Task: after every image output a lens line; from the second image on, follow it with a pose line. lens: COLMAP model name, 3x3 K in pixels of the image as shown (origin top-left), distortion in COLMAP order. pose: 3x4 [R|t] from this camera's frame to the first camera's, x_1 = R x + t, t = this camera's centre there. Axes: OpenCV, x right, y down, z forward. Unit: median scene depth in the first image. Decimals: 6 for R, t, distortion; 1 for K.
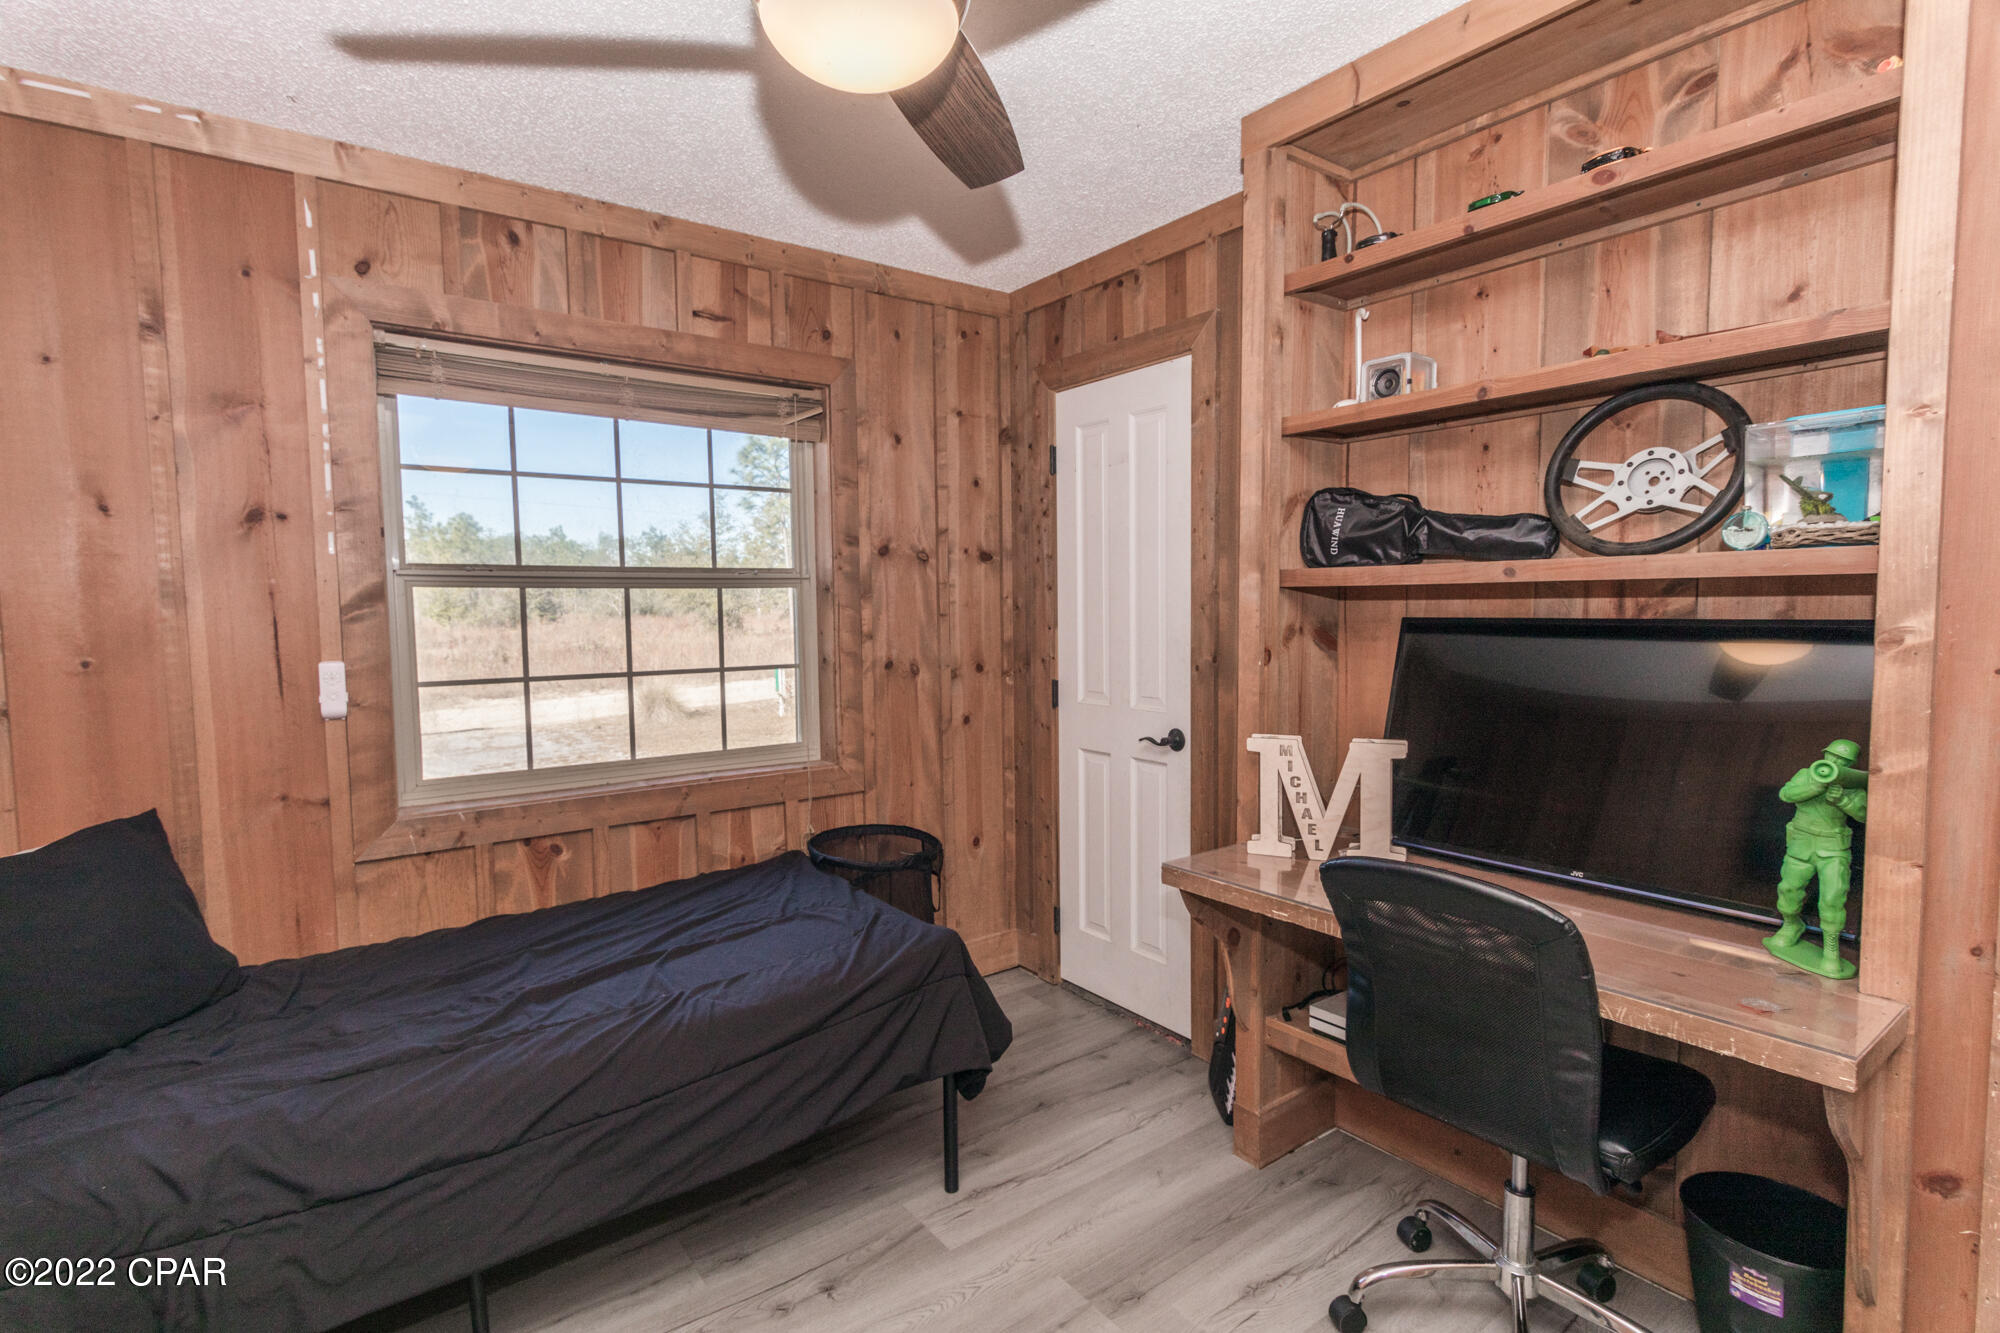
lens RADIAL K [[972.6, 0, 991.6], [0, 972.6, 667.0], [0, 0, 1]] dist [0.006015, -0.000881]
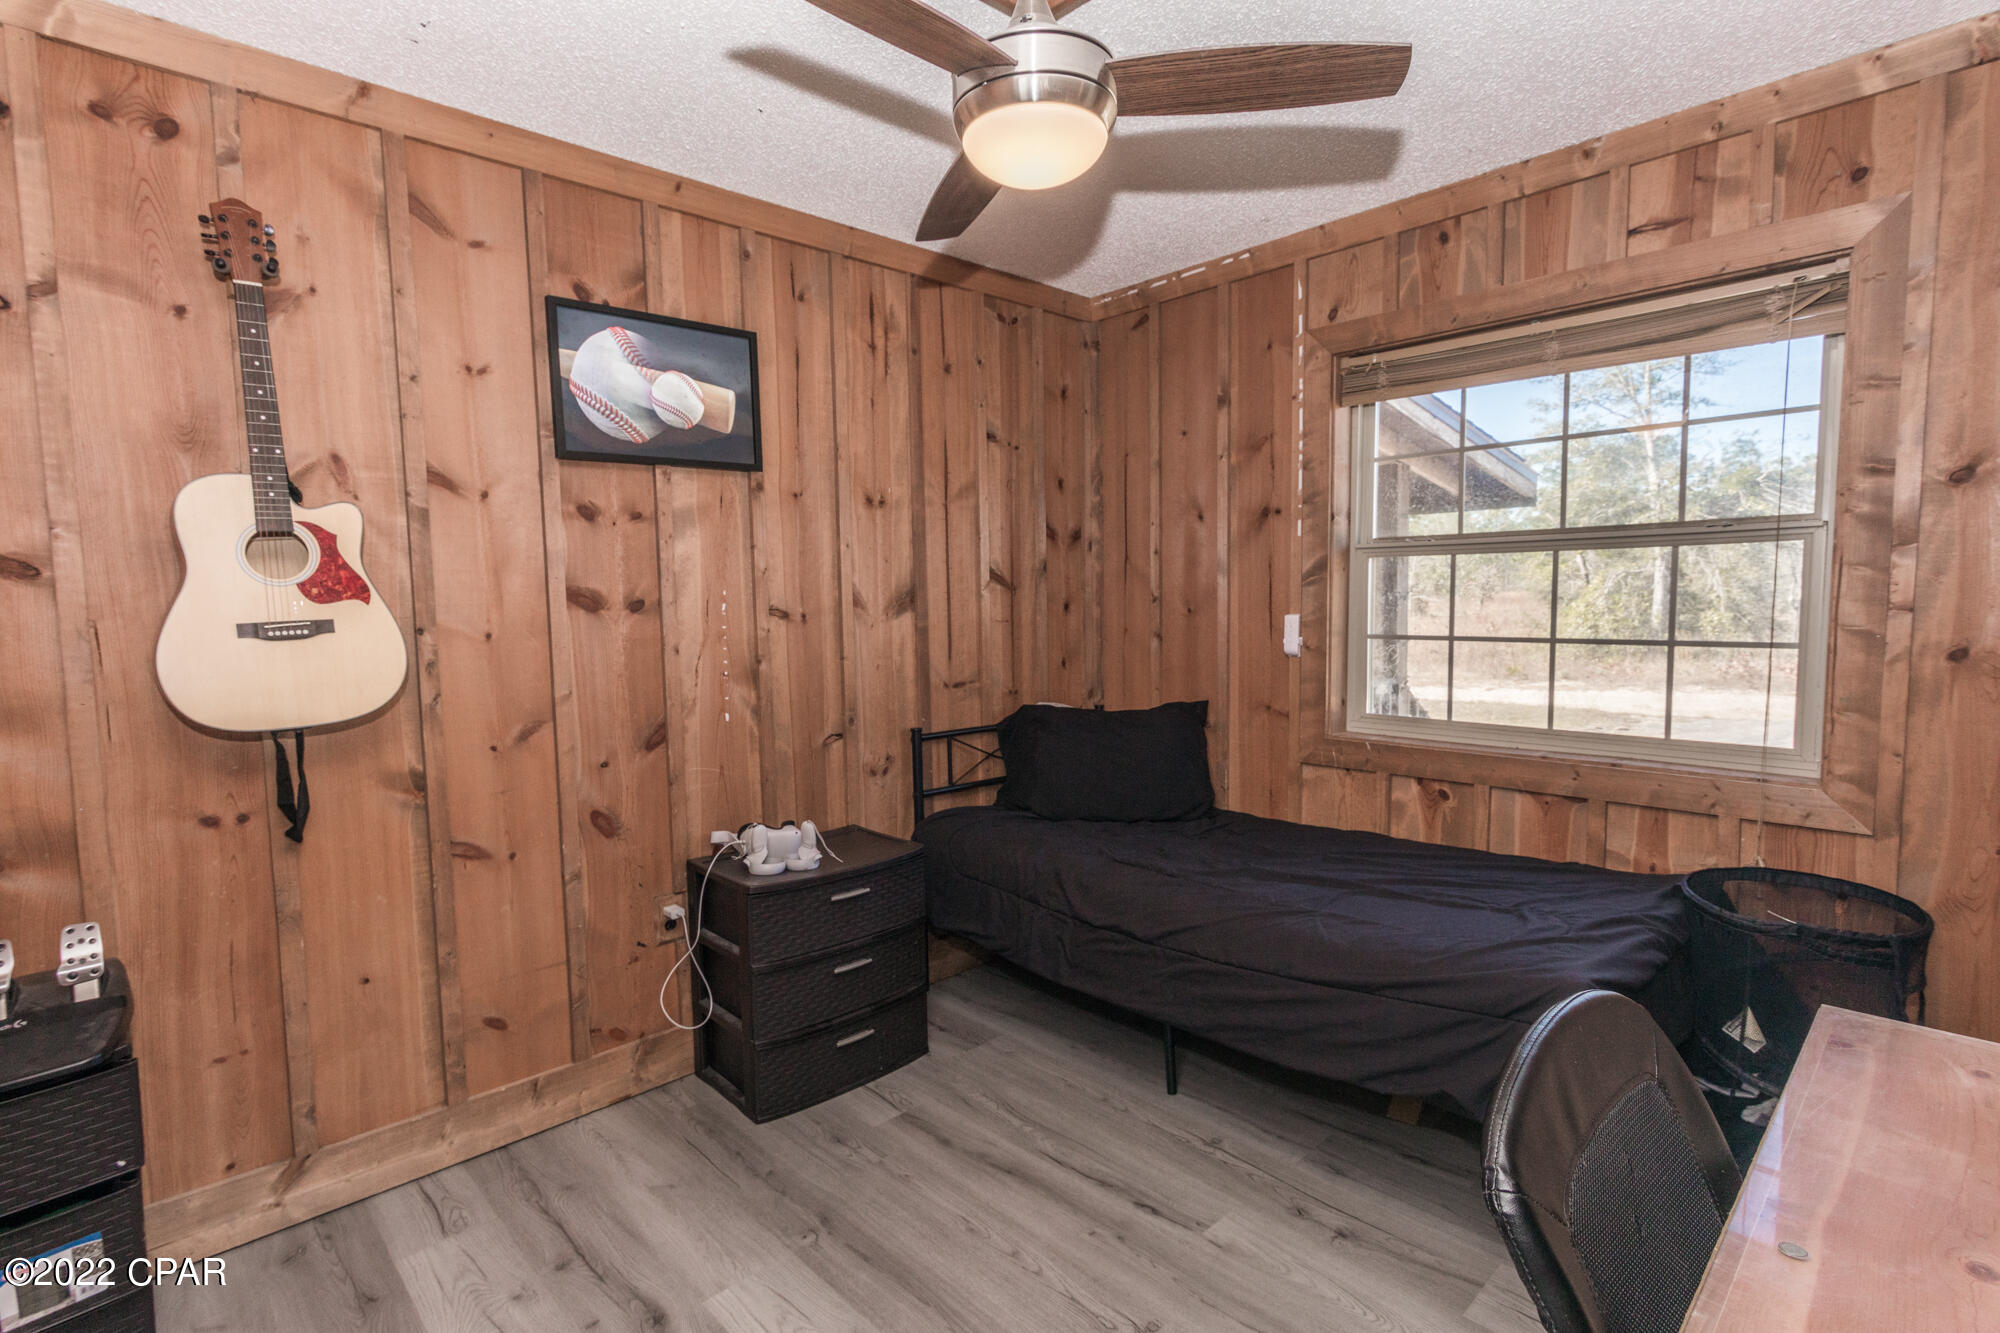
lens RADIAL K [[972.6, 0, 990.1], [0, 972.6, 674.1], [0, 0, 1]] dist [0.006015, -0.000881]
pose [[0.106458, 0.090146, -0.990222, 0.628869], [-0.050506, 0.995086, 0.085159, -0.016402], [0.993034, 0.040947, 0.110488, 0.408504]]
